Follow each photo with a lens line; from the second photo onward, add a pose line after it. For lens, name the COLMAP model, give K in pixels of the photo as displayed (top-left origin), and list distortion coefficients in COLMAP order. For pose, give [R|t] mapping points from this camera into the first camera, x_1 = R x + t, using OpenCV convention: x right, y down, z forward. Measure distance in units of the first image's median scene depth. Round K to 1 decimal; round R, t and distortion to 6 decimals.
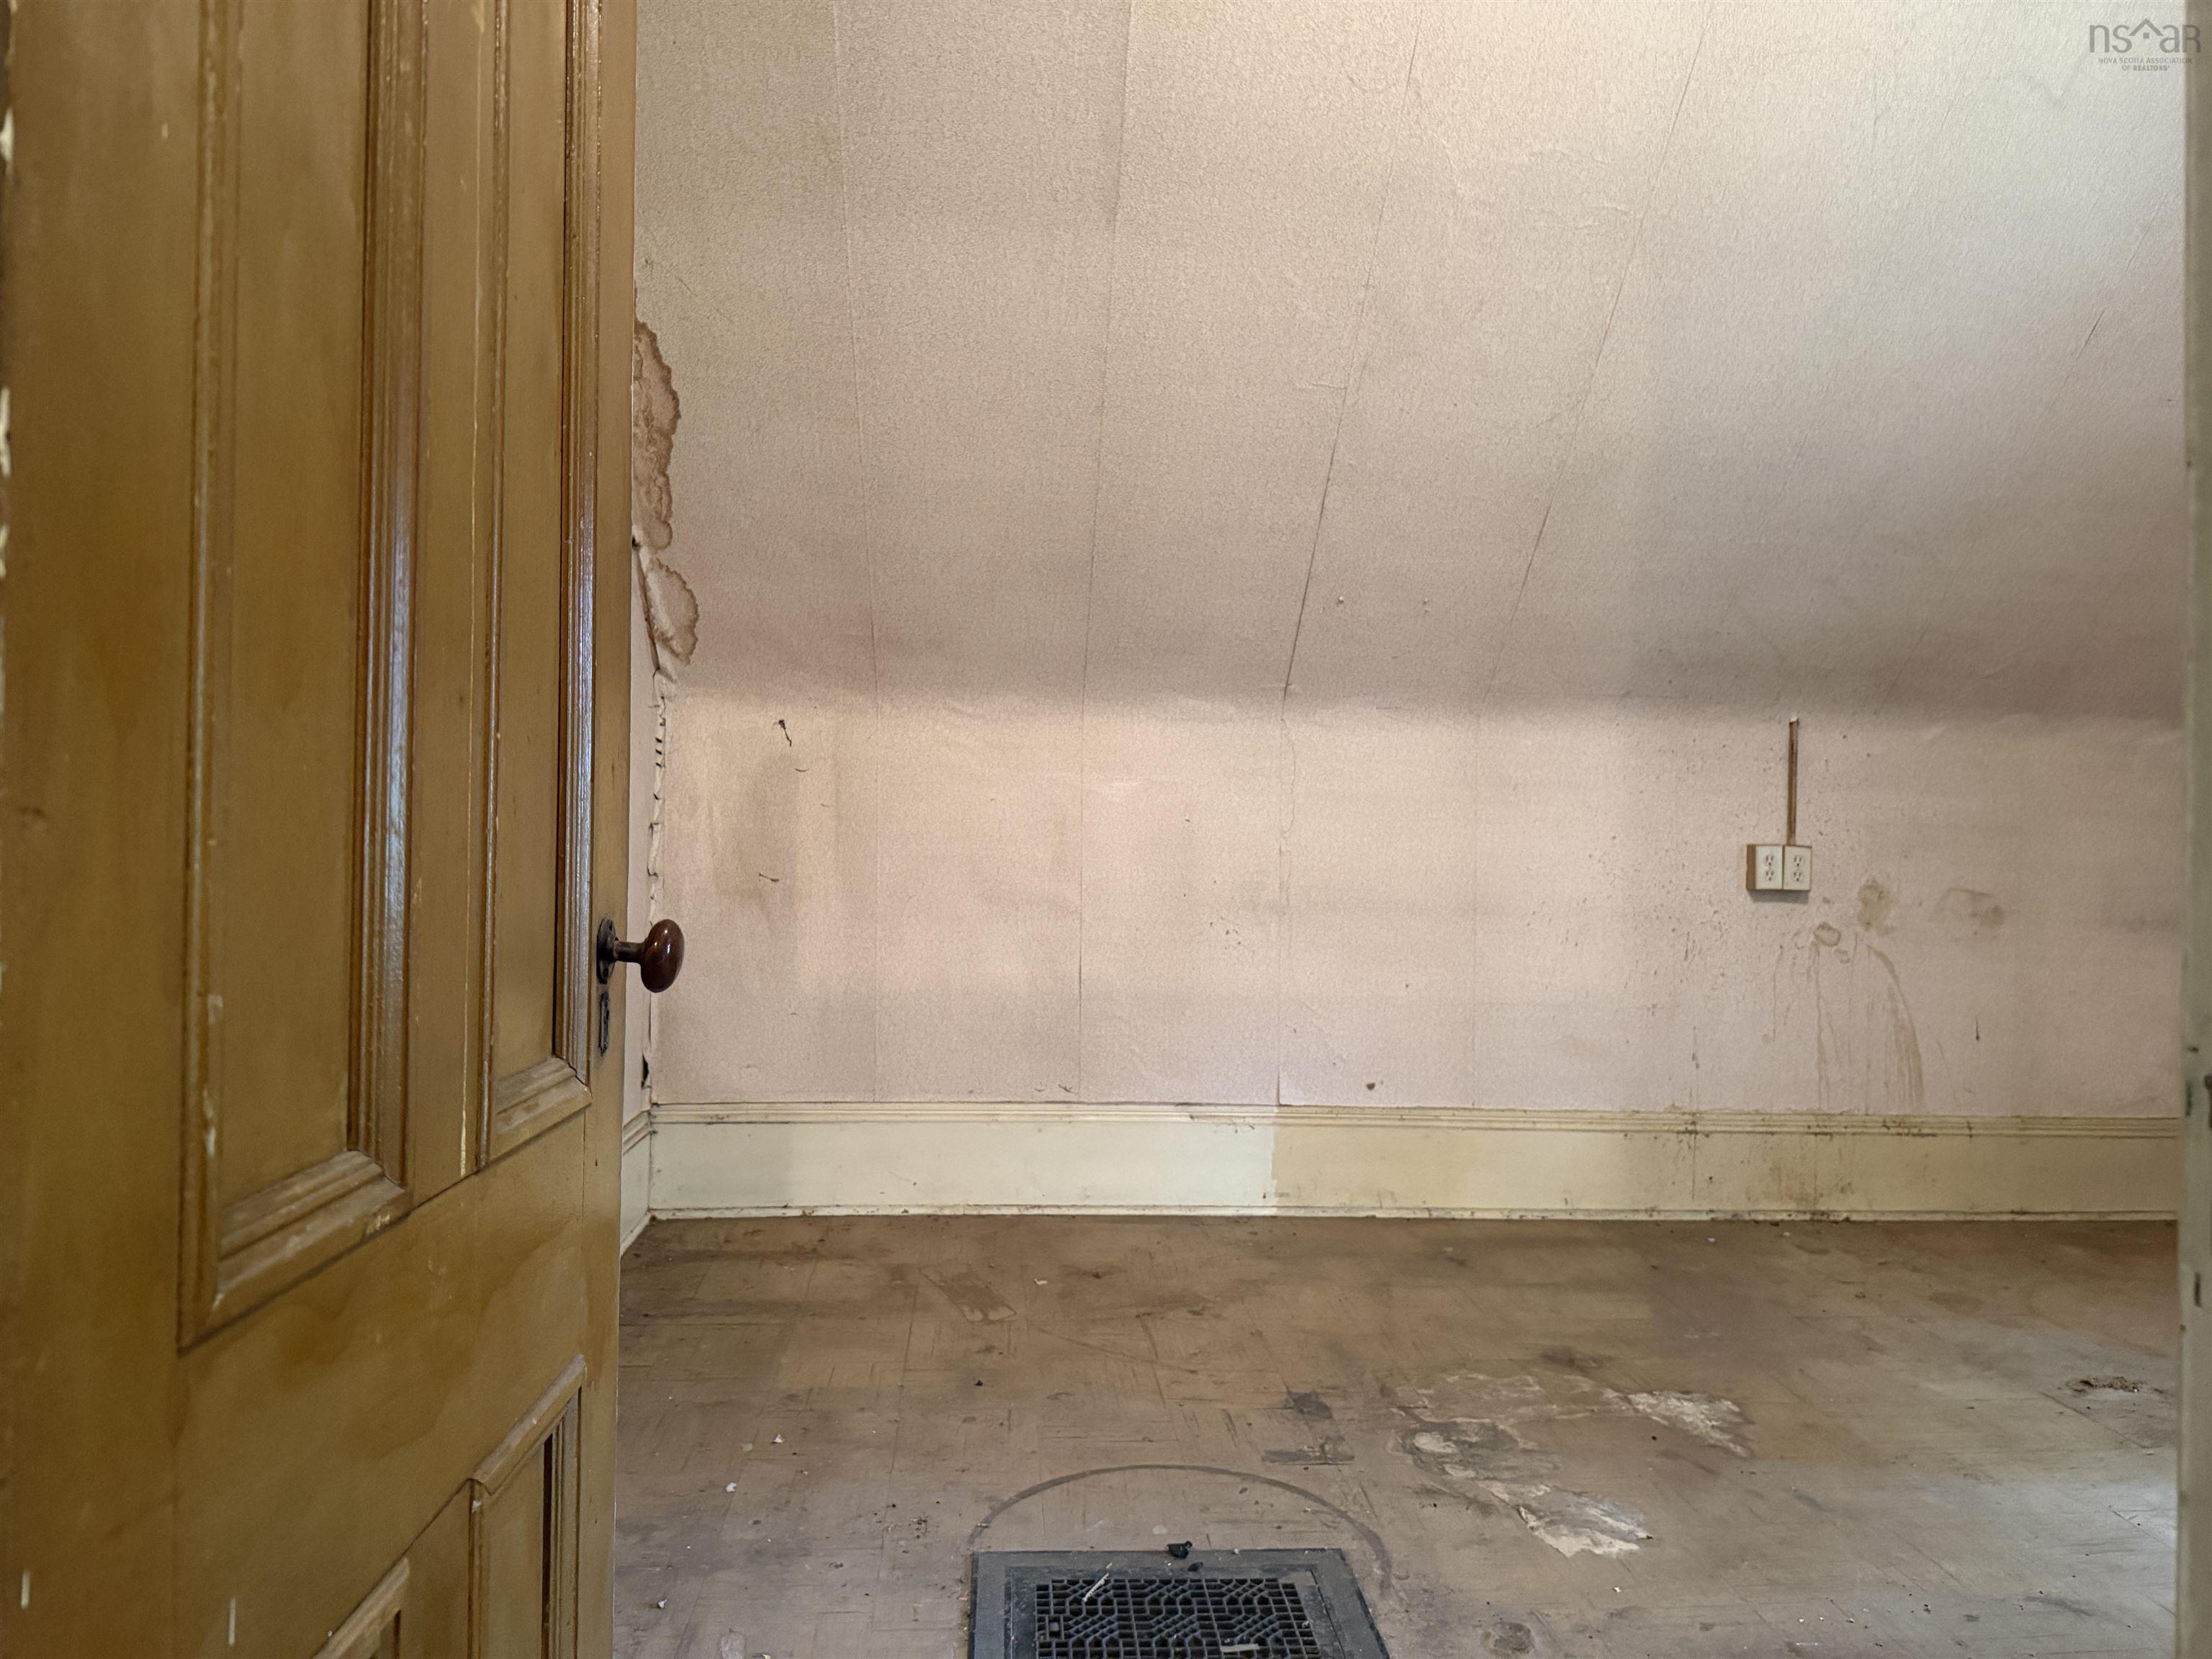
lens RADIAL K [[1603.4, 0, 1105.0], [0, 1603.4, 827.0], [0, 0, 1]] dist [0.105306, -0.107979]
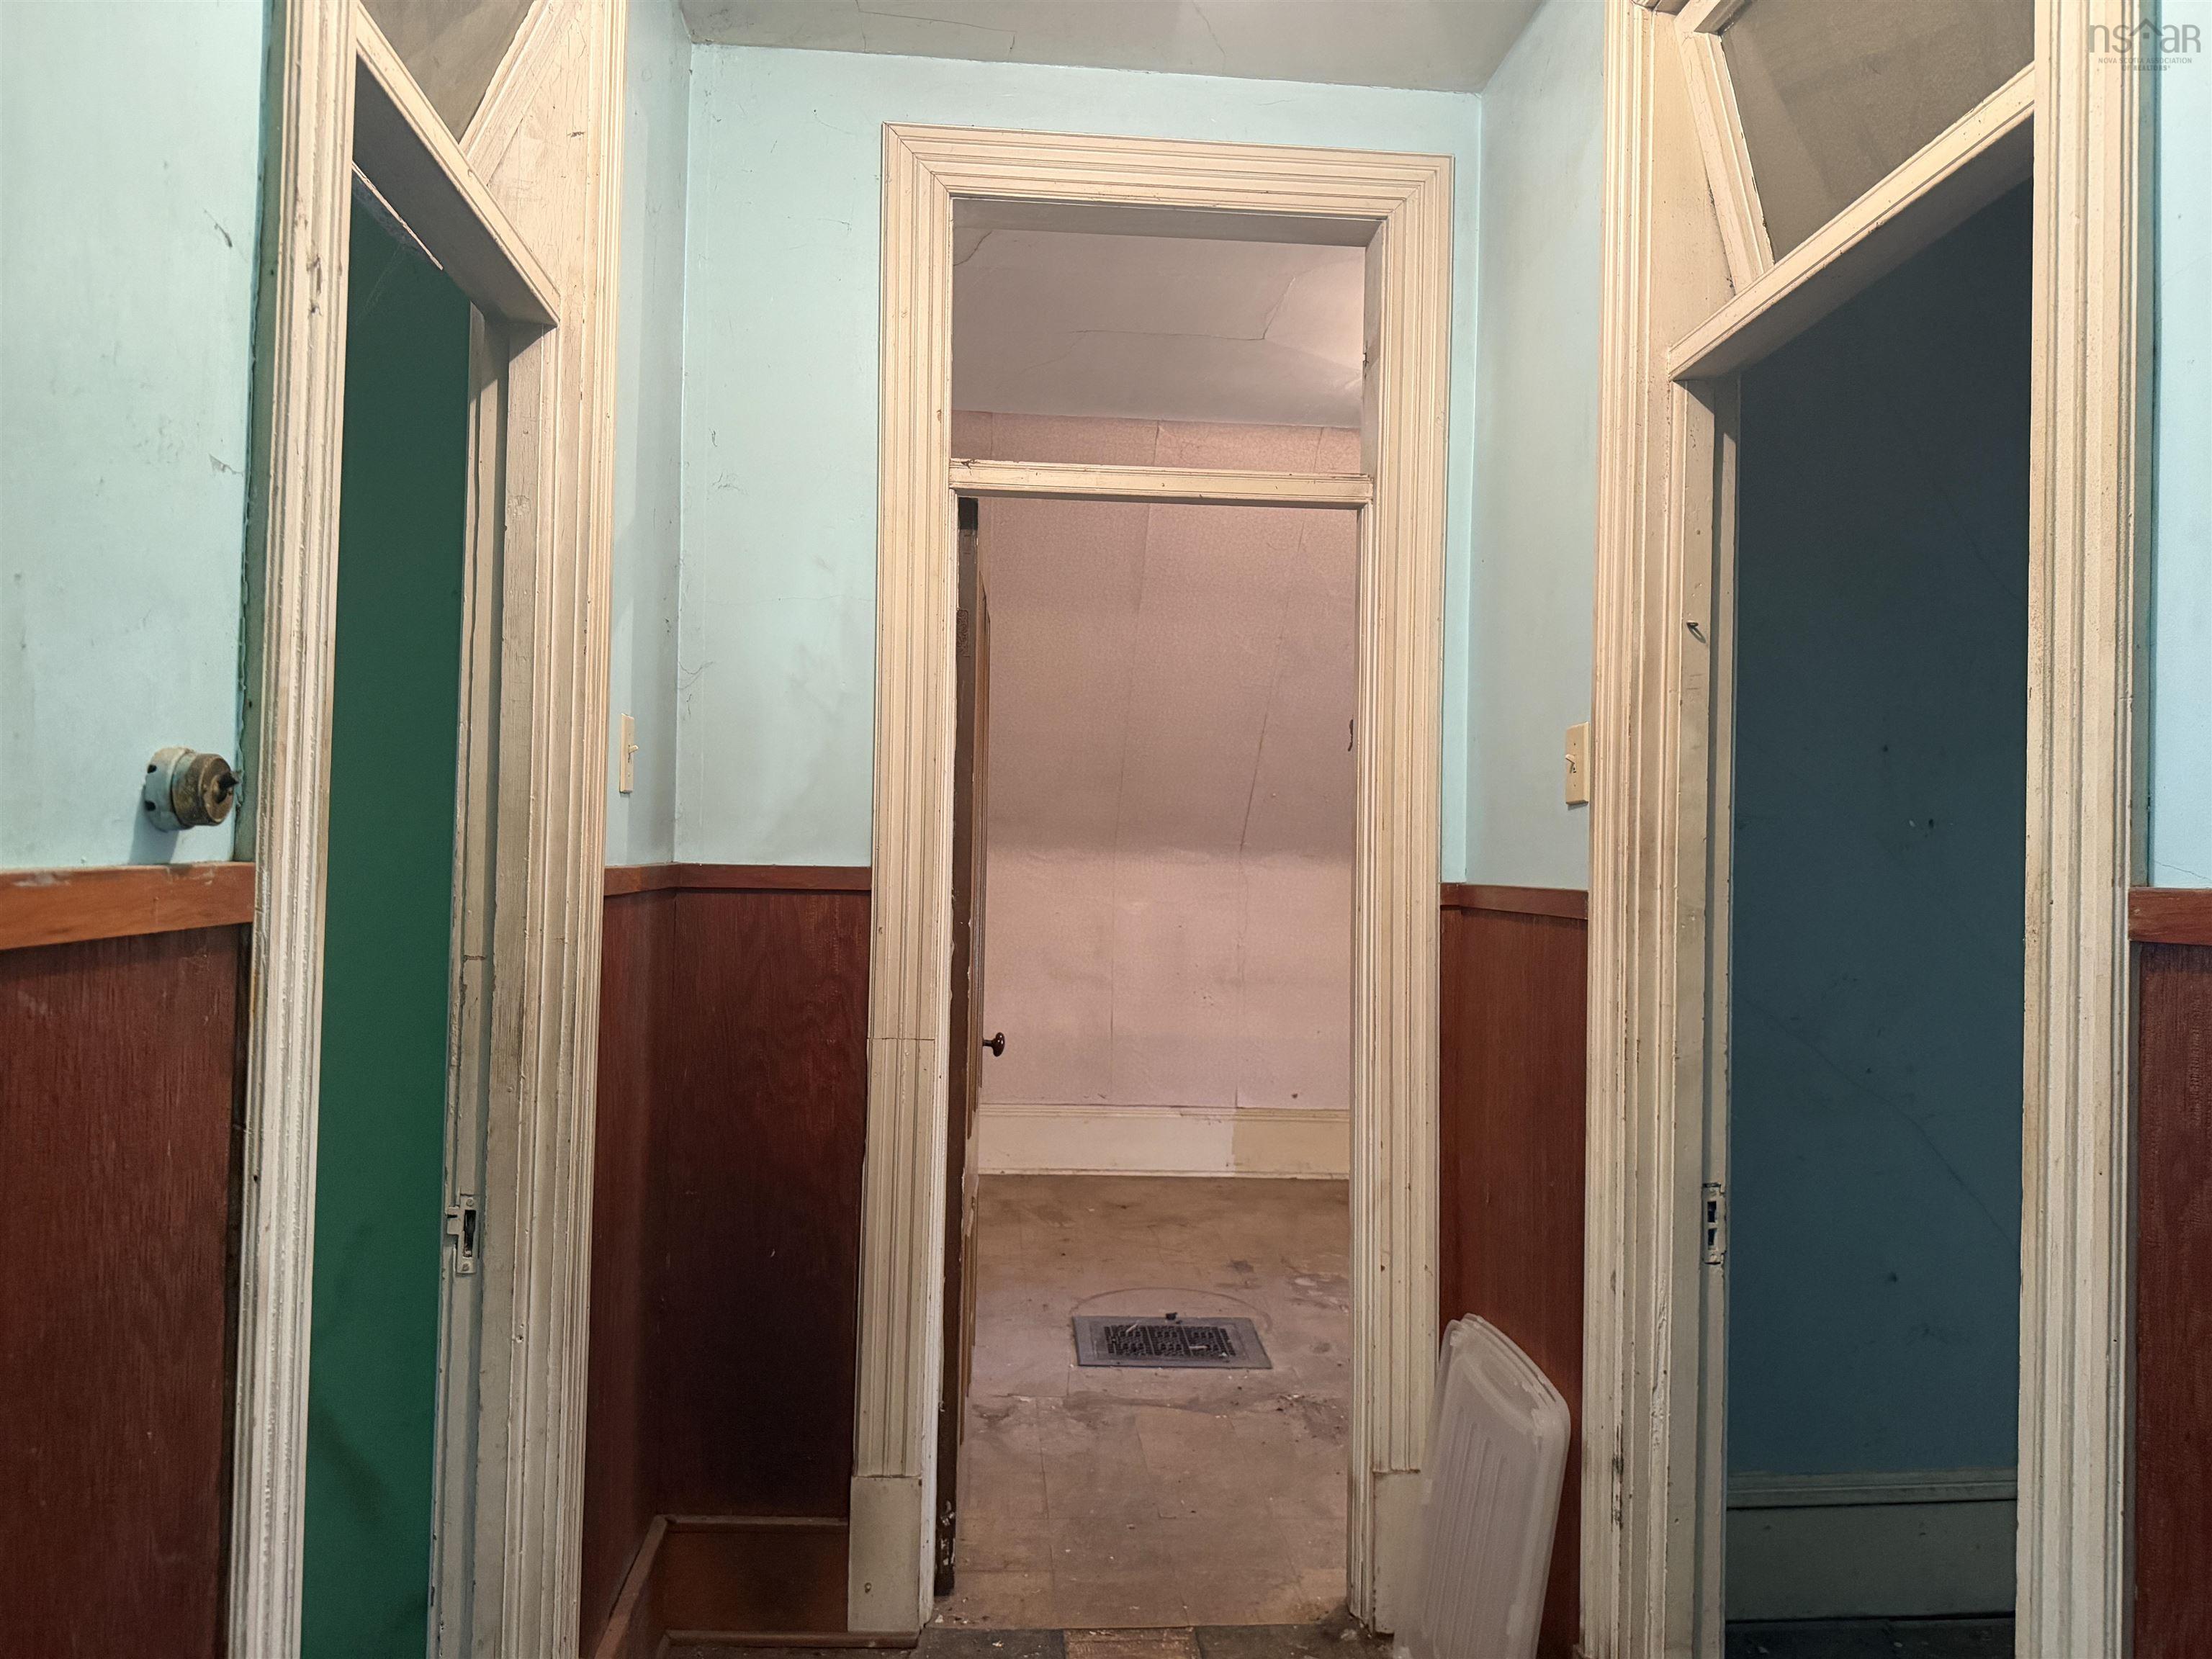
lens RADIAL K [[1603.4, 0, 1101.1], [0, 1603.4, 798.8], [0, 0, 1]] dist [0.105306, -0.107979]
pose [[0.999980, 0.005980, -0.002143, -0.028857], [-0.006033, 0.999651, -0.025701, -0.109146], [0.001988, 0.025713, 0.999667, -0.724497]]
